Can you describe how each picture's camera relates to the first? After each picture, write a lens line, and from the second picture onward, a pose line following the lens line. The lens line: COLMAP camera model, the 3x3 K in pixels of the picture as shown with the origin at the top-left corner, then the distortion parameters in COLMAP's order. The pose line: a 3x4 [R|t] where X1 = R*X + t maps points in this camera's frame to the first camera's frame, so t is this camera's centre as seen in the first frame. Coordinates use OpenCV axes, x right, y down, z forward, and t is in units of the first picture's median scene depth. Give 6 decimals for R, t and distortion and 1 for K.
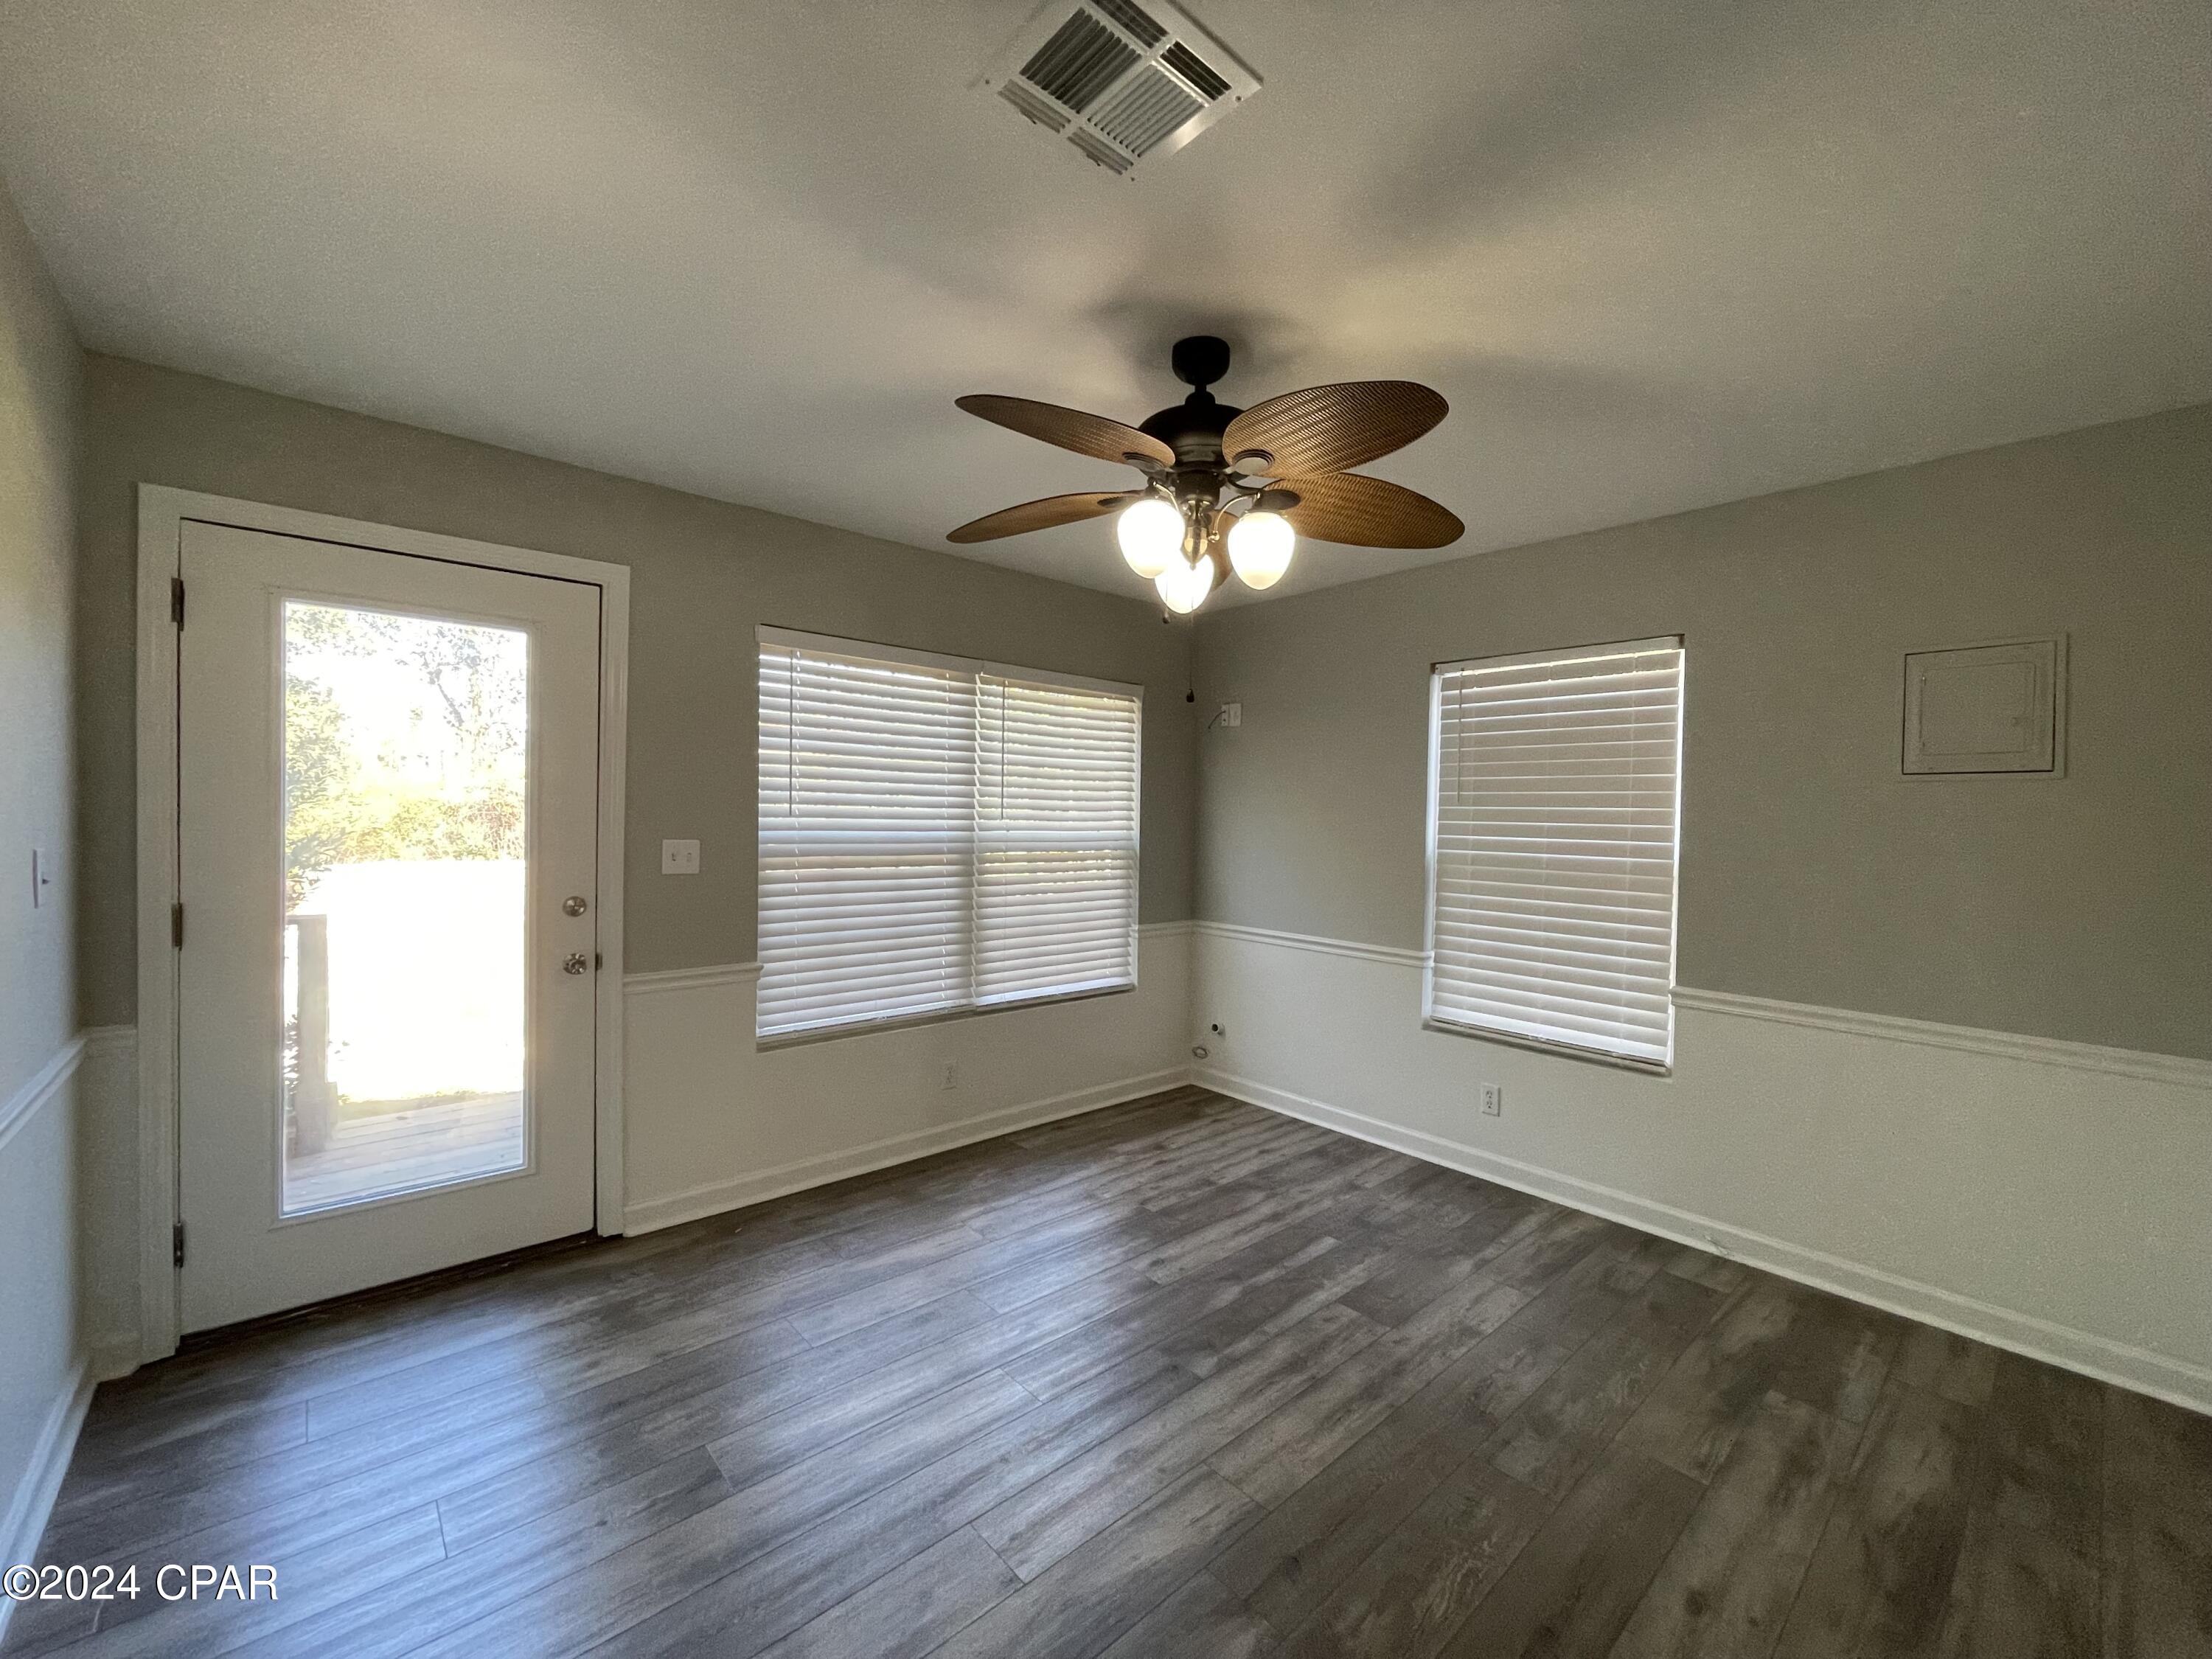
lens RADIAL K [[895.7, 0, 1106.3], [0, 895.7, 826.3], [0, 0, 1]] dist [0.003483, -0.000567]
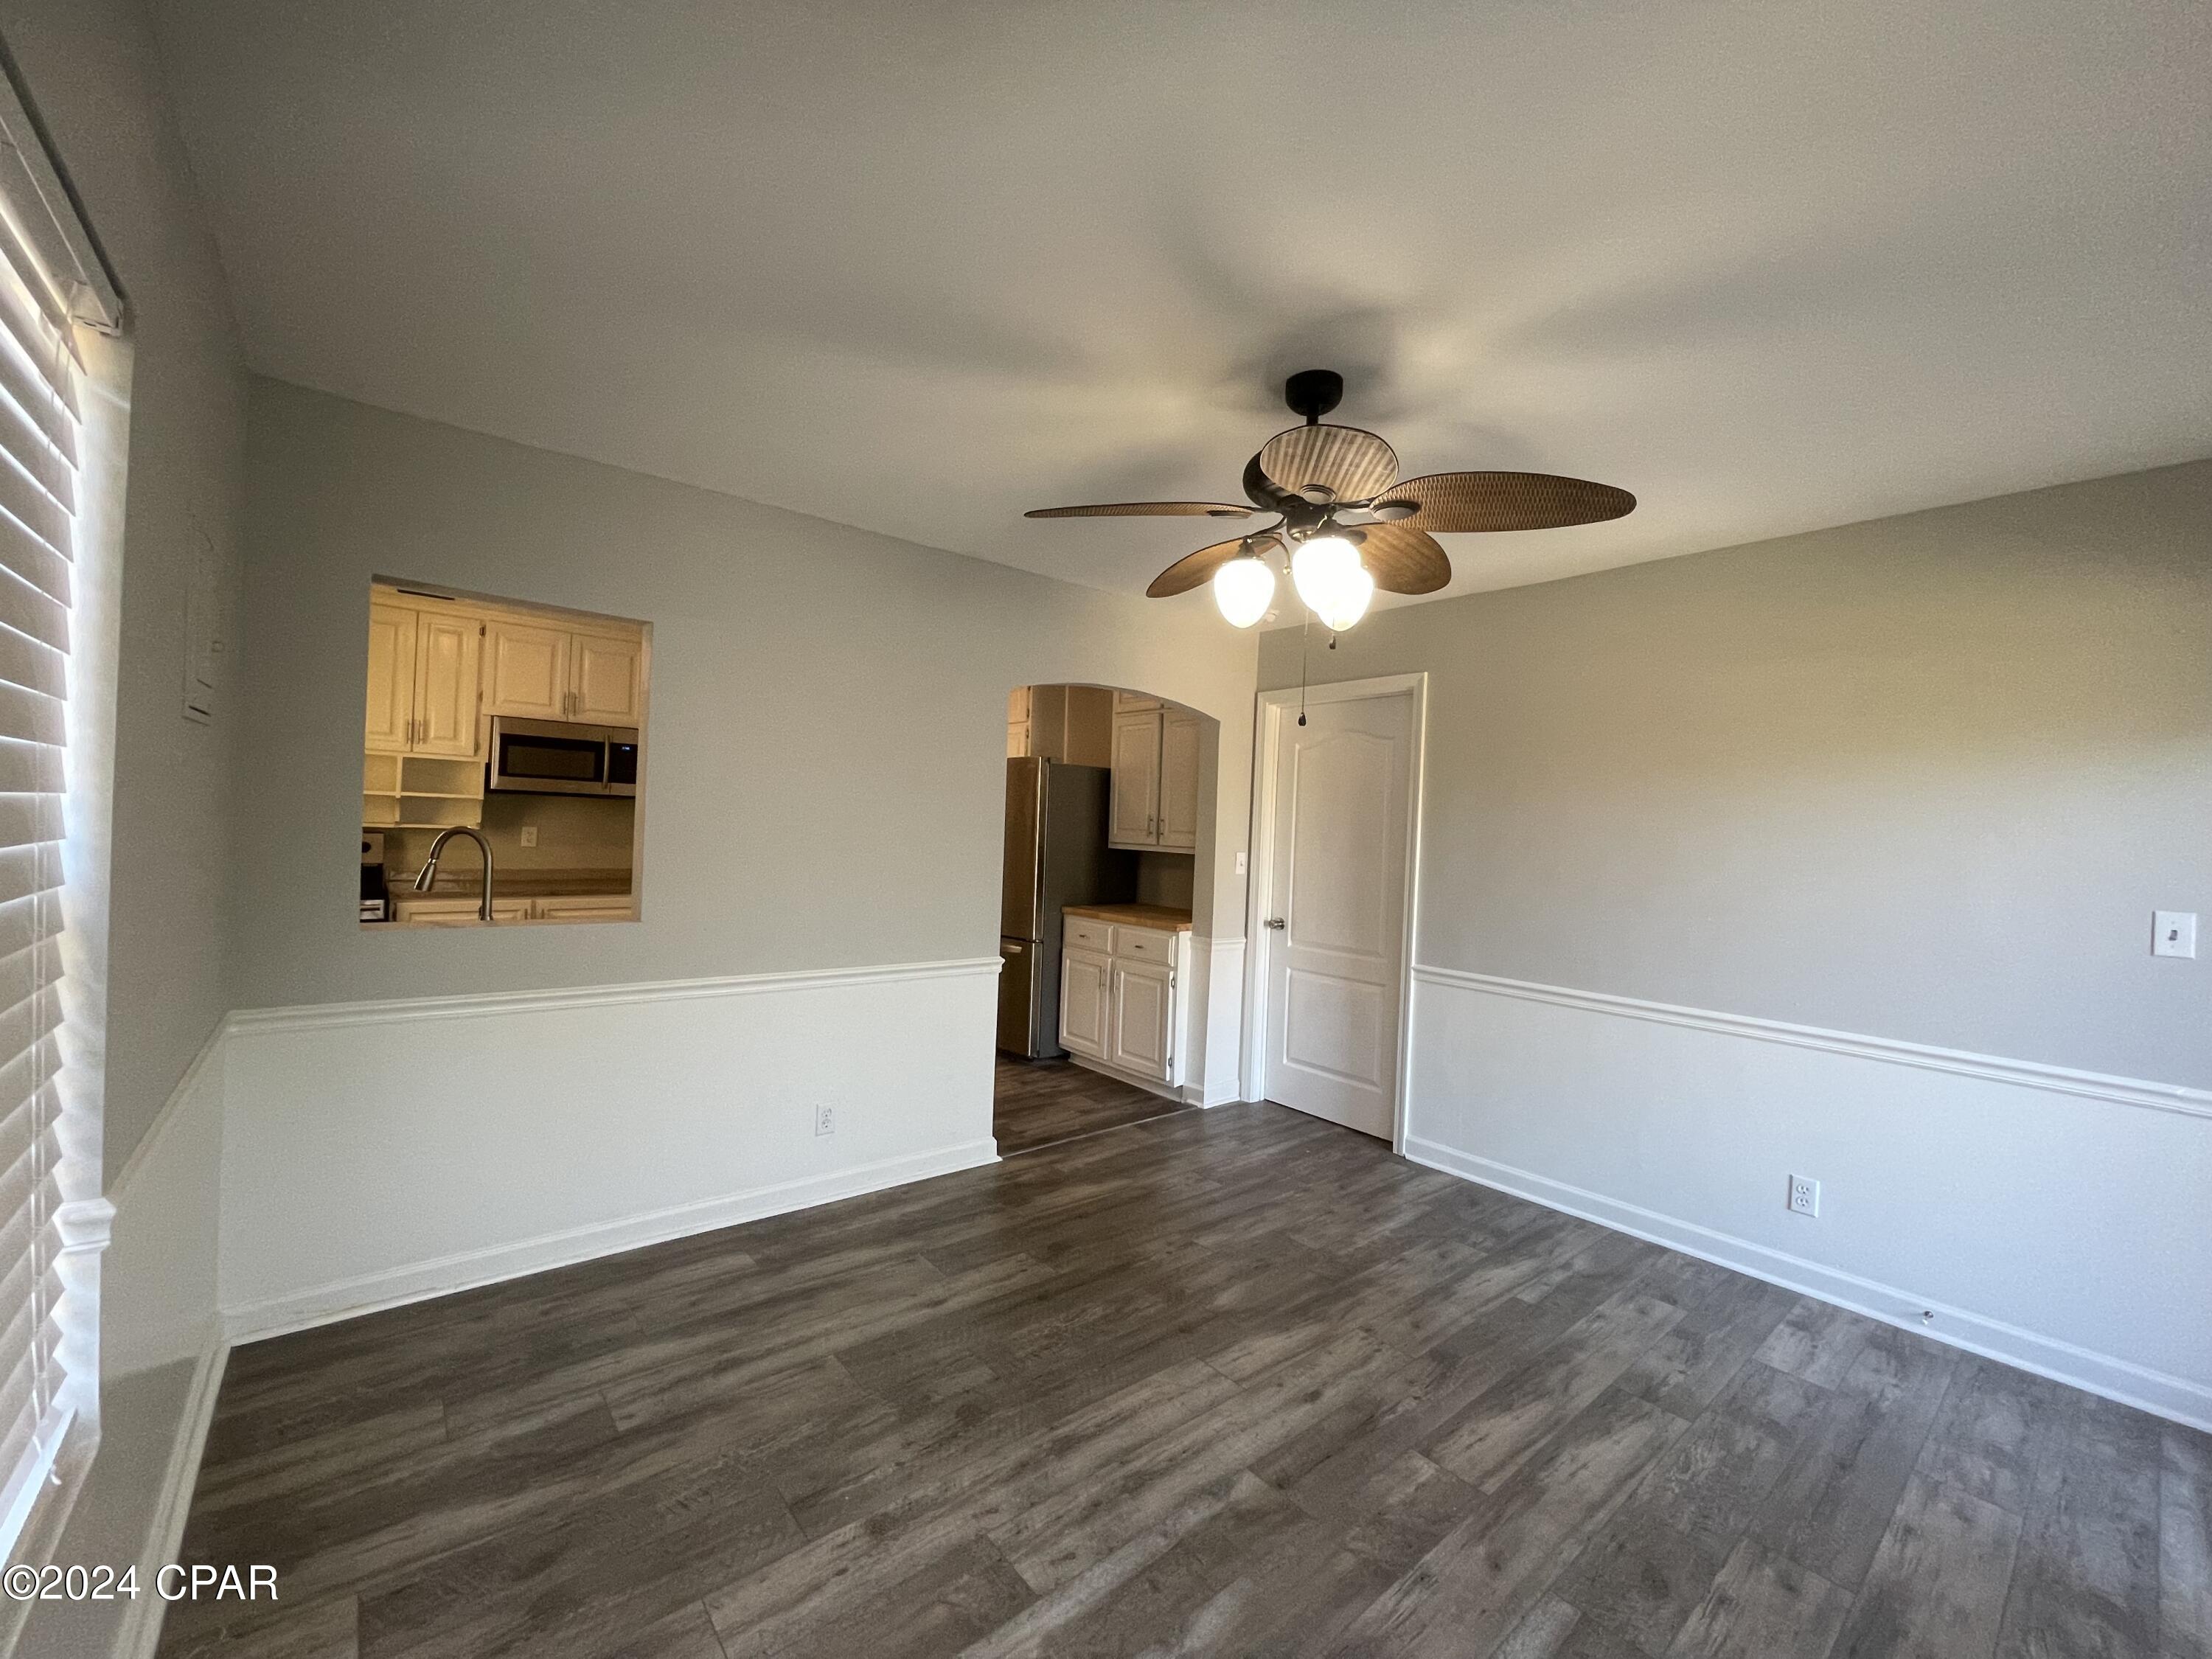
lens RADIAL K [[895.7, 0, 1118.1], [0, 895.7, 832.9], [0, 0, 1]] dist [0.003483, -0.000567]
pose [[-0.998053, -0.060033, 0.016901, 0.273966], [-0.059694, 0.998019, 0.019880, -0.021102], [-0.018061, 0.018833, -0.999660, 1.990091]]
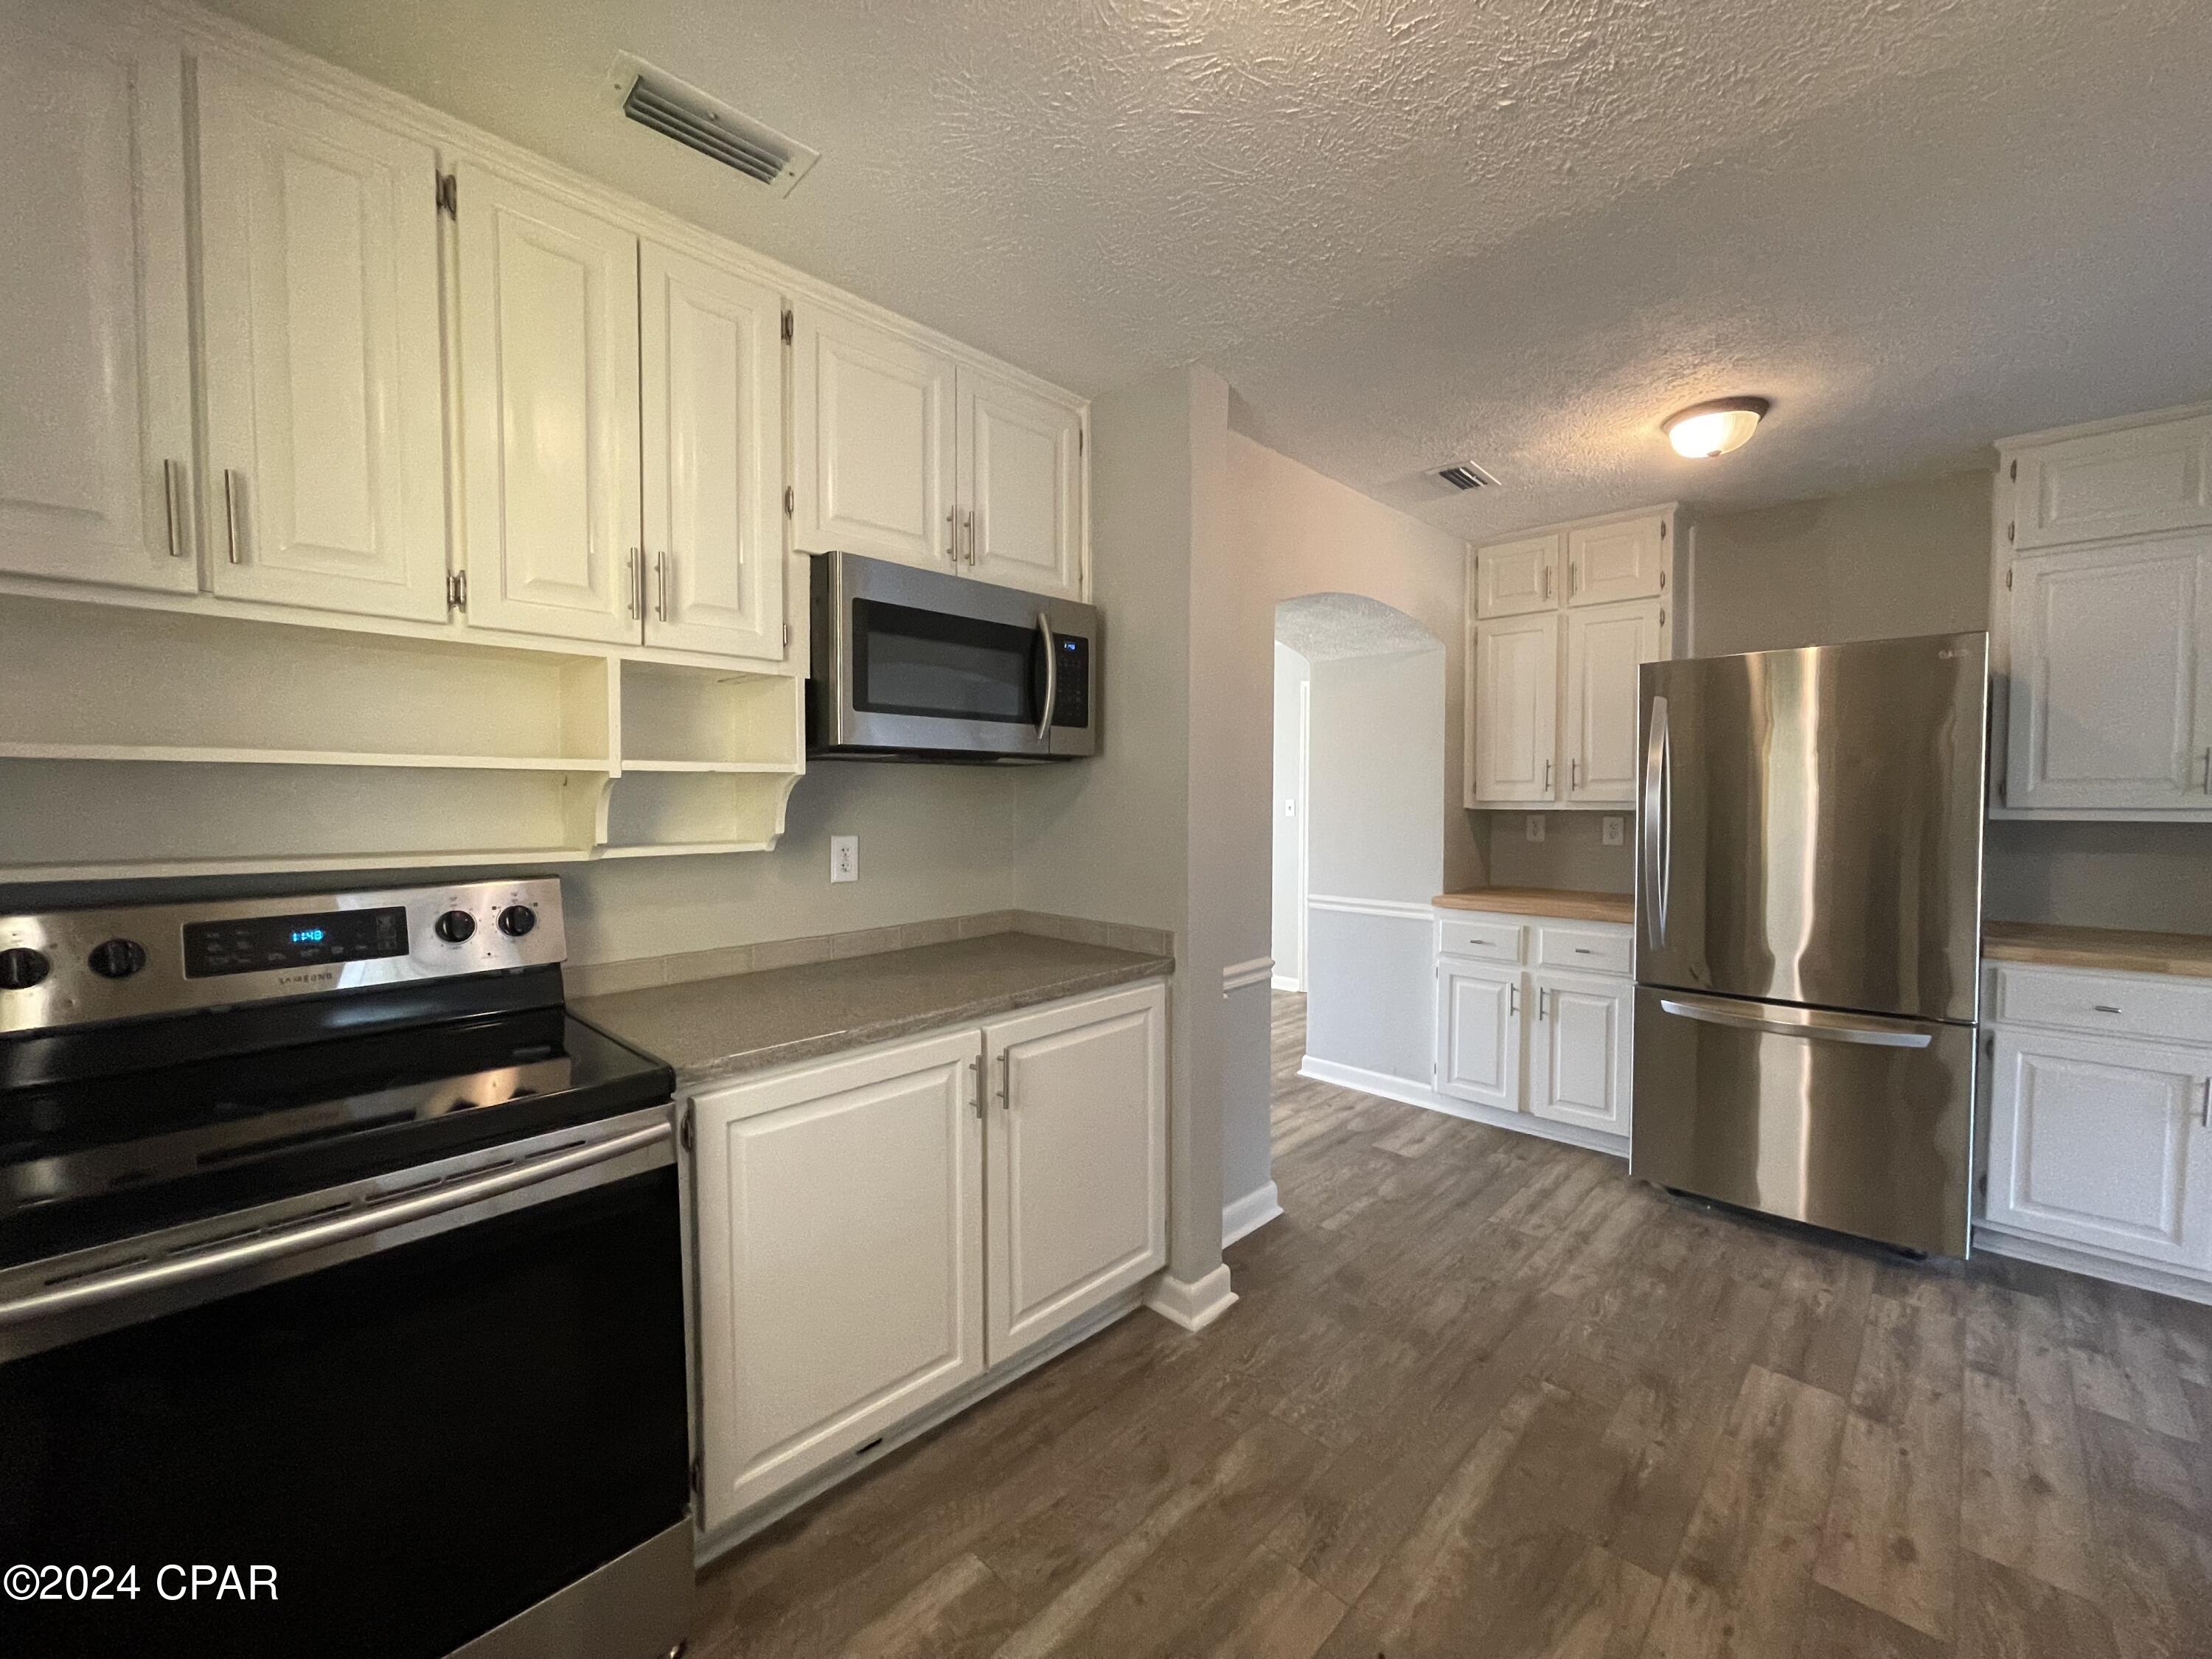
lens RADIAL K [[895.7, 0, 1096.9], [0, 895.7, 811.0], [0, 0, 1]] dist [0.003483, -0.000567]
pose [[-0.992451, -0.016399, -0.121544, 0.351069], [-0.020852, 0.999154, 0.035454, -0.018161], [0.120860, 0.037721, -0.991953, 1.919710]]
